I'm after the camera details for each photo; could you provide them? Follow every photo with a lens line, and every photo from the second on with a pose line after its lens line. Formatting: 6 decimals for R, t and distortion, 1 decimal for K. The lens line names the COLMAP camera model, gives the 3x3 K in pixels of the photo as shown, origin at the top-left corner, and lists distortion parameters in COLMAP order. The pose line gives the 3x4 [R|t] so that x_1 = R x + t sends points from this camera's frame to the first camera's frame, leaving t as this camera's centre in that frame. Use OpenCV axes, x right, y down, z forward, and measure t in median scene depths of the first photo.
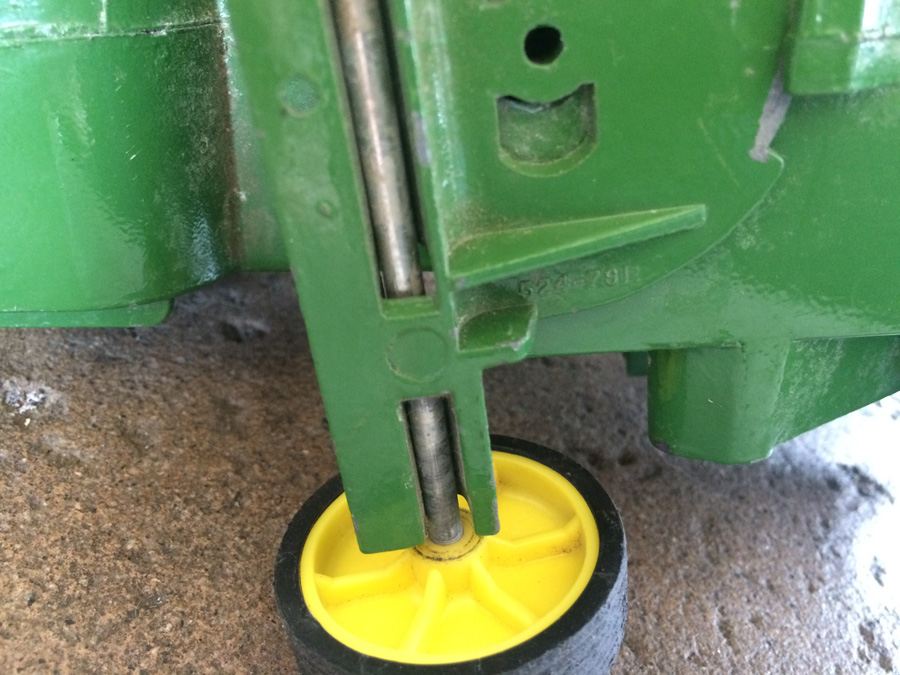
lens RADIAL K [[760.6, 0, 450.0], [0, 760.6, 337.5], [0, 0, 1]] dist [0.080869, -0.115356]
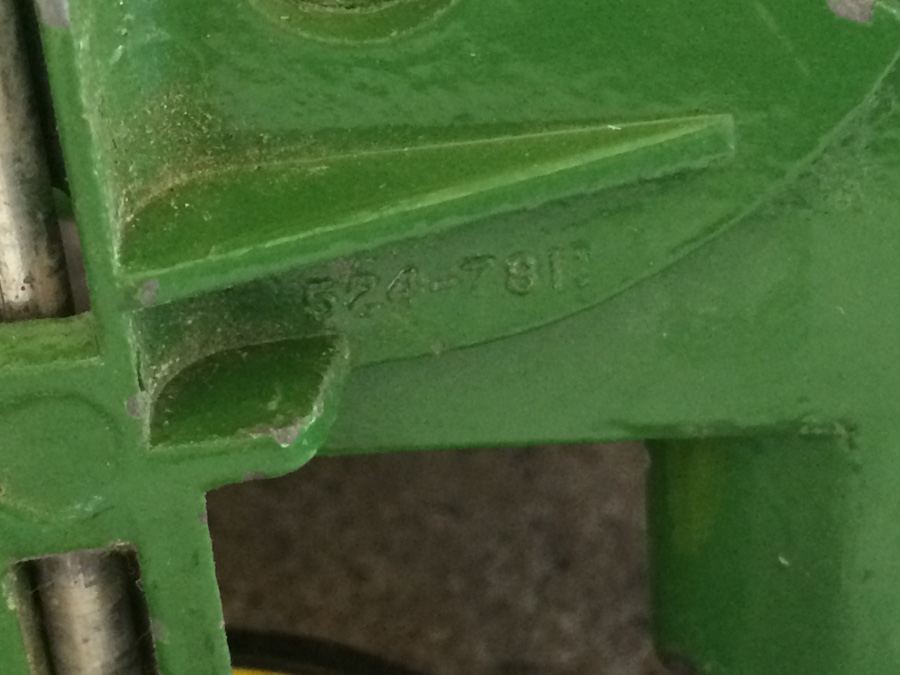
lens RADIAL K [[2265.1, 0, 450.0], [0, 2265.1, 337.5], [0, 0, 1]] dist [0.052380, 0.221353]
pose [[0.998853, 0.016143, 0.045069, 0.117451], [-0.016888, 0.999726, 0.016188, -0.064747], [-0.044796, -0.016931, 0.998853, -0.259435]]
